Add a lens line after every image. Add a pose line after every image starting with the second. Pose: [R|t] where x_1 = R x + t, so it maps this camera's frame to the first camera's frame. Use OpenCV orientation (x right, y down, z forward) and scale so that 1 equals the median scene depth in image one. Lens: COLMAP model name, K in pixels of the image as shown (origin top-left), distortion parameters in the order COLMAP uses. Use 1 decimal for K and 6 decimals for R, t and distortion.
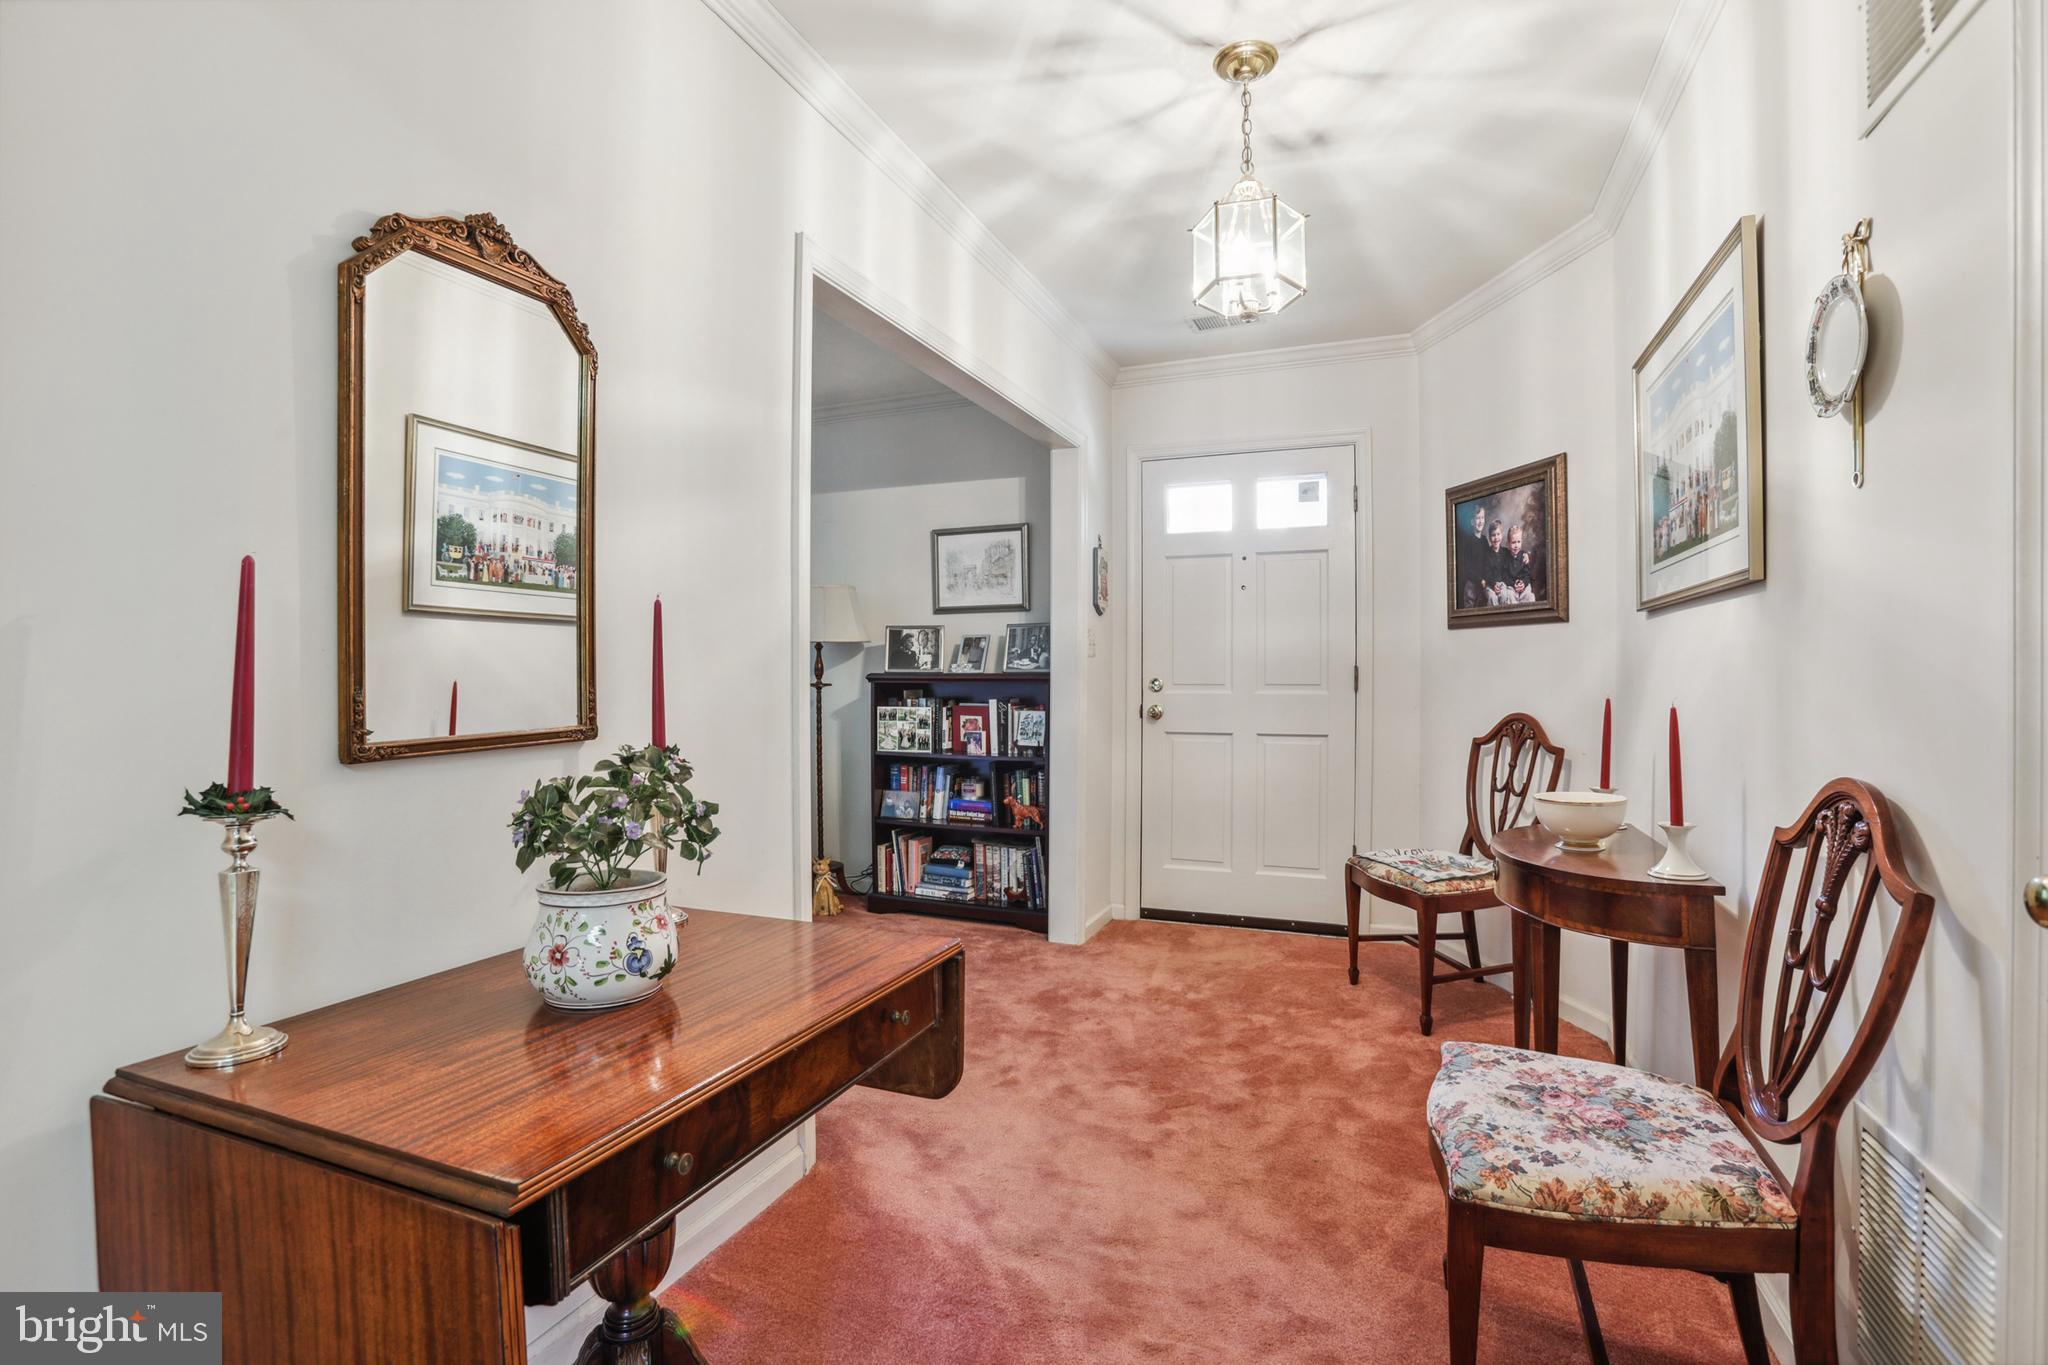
lens RADIAL K [[934.1, 0, 1024.9], [0, 934.1, 685.0], [0, 0, 1]] dist [-0.061333, 0.018161]
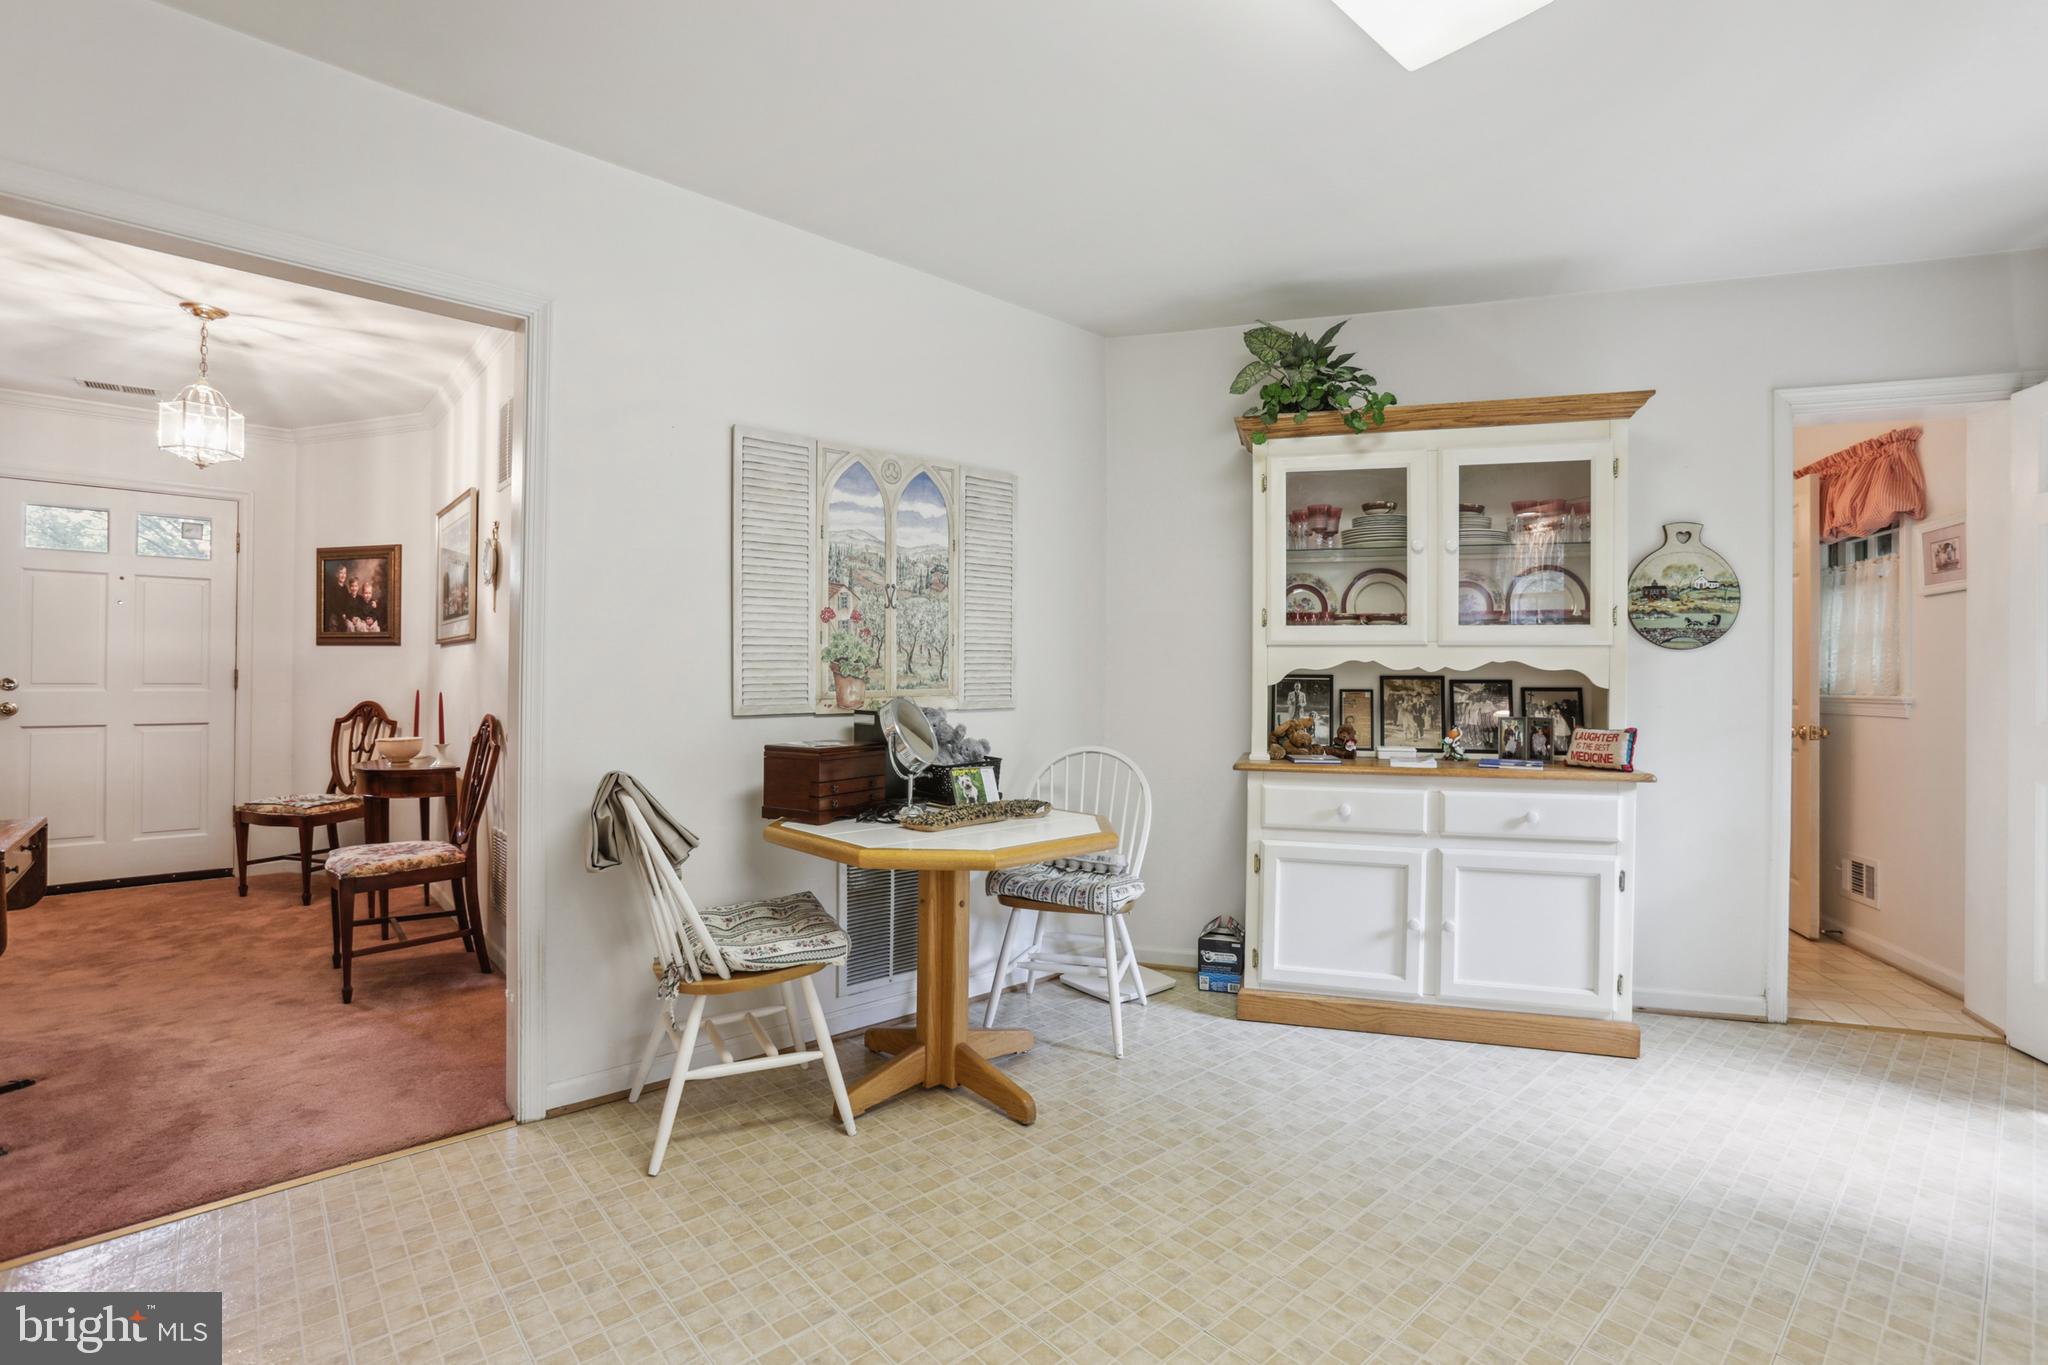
lens RADIAL K [[934.1, 0, 1042.0], [0, 934.1, 672.3], [0, 0, 1]] dist [-0.061333, 0.018161]
pose [[0.429758, 0.010802, 0.902879, -0.415031], [0.003496, 0.999901, -0.013627, 0.007030], [-0.902937, 0.009013, 0.429678, -0.796221]]
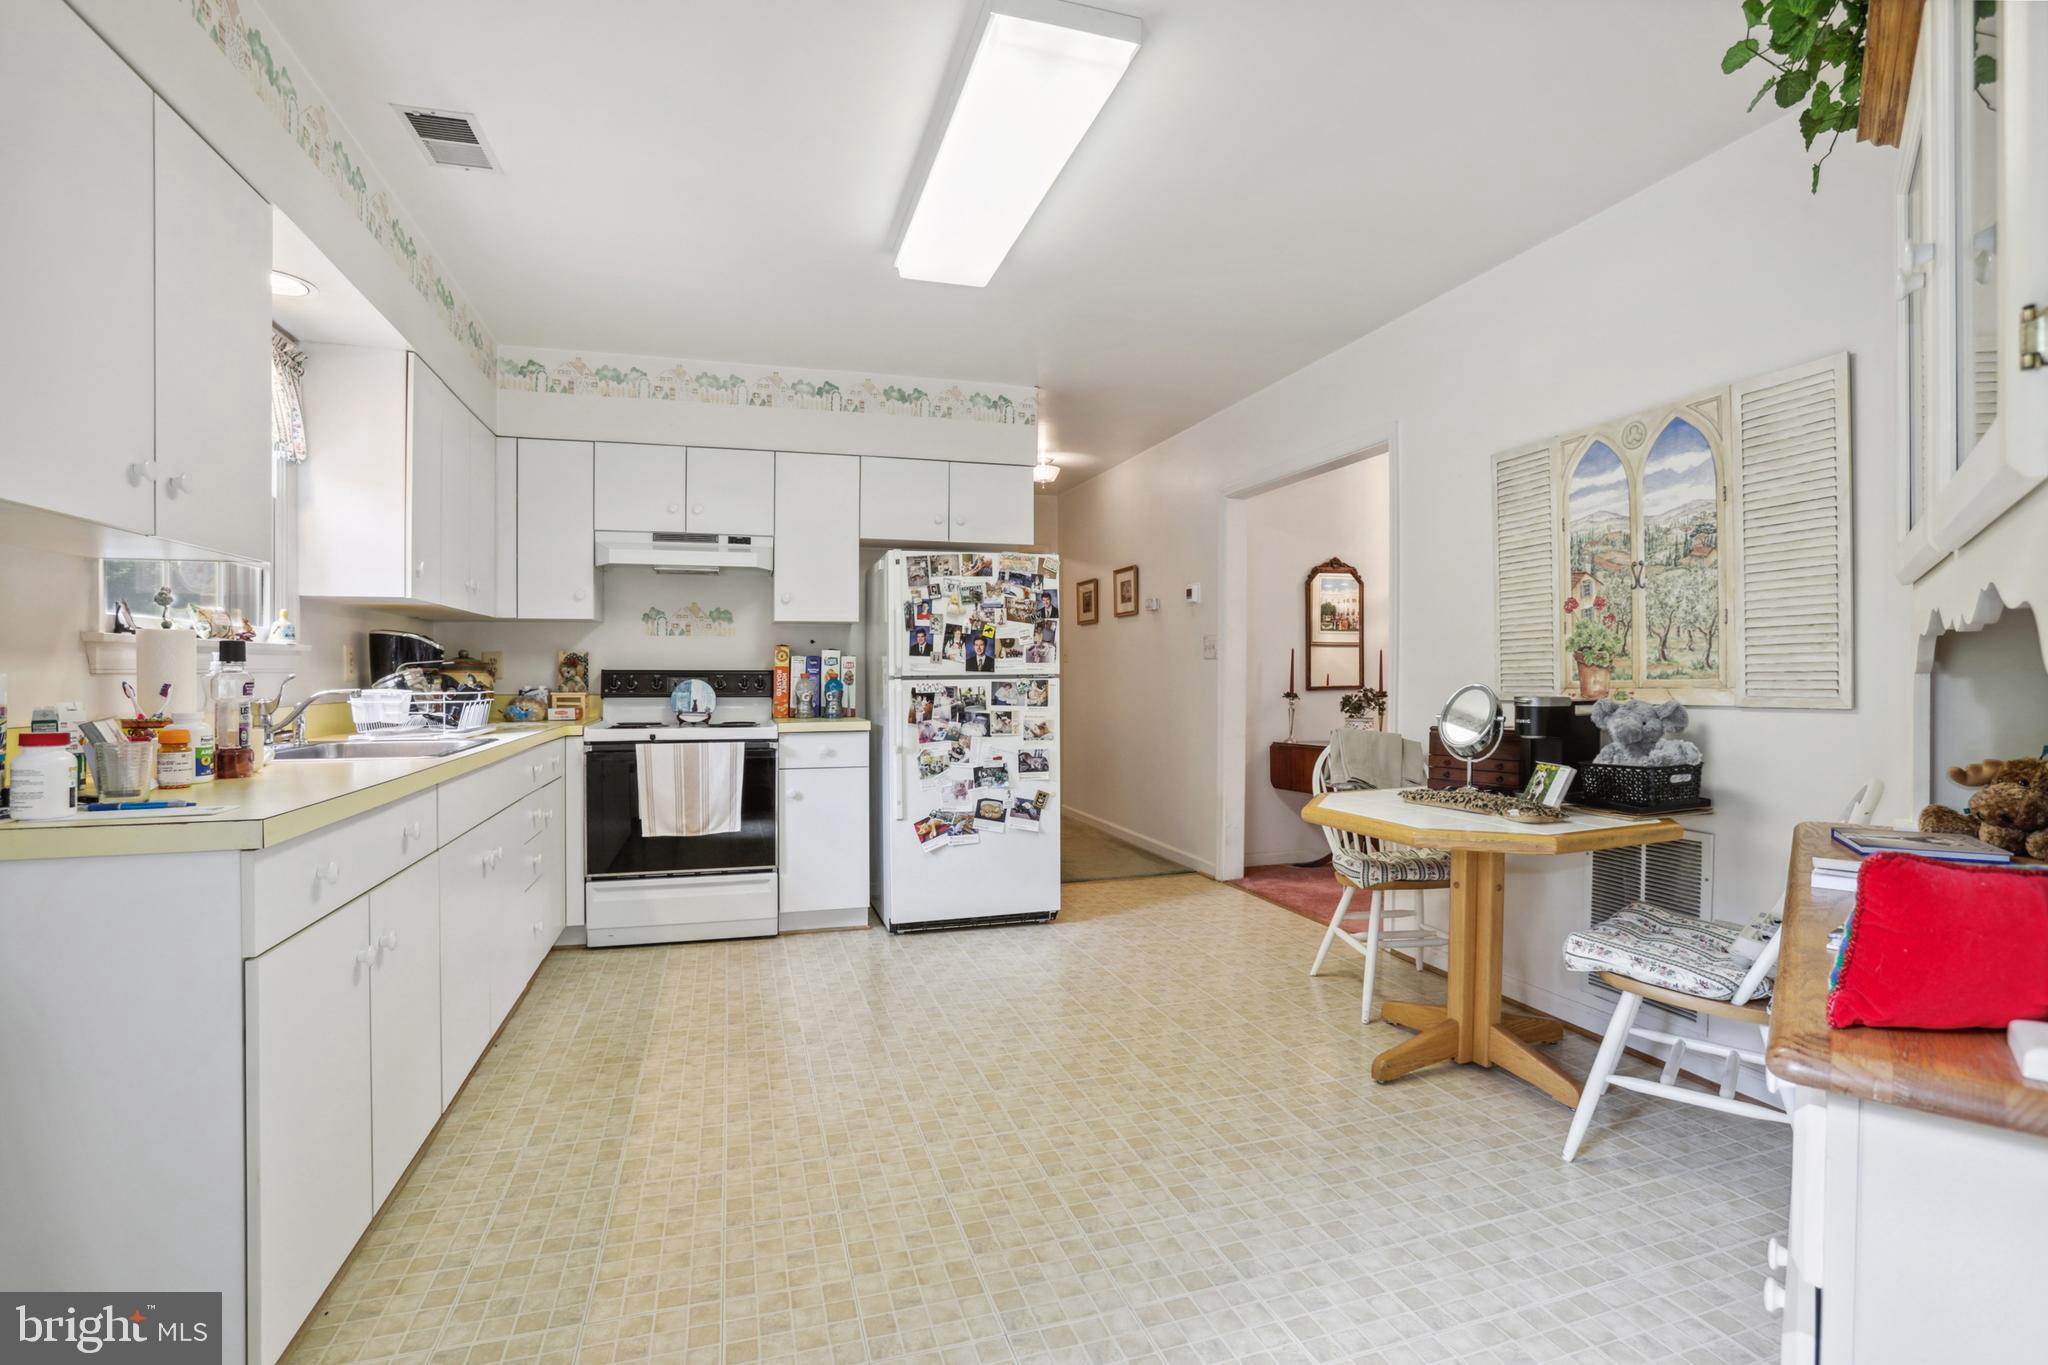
lens RADIAL K [[934.1, 0, 1021.0], [0, 934.1, 660.5], [0, 0, 1]] dist [-0.061333, 0.018161]
pose [[0.641358, -0.013145, -0.767129, 0.772106], [0.000430, 0.999859, -0.016773, 0.007434], [0.767242, 0.010428, 0.641273, -1.255643]]
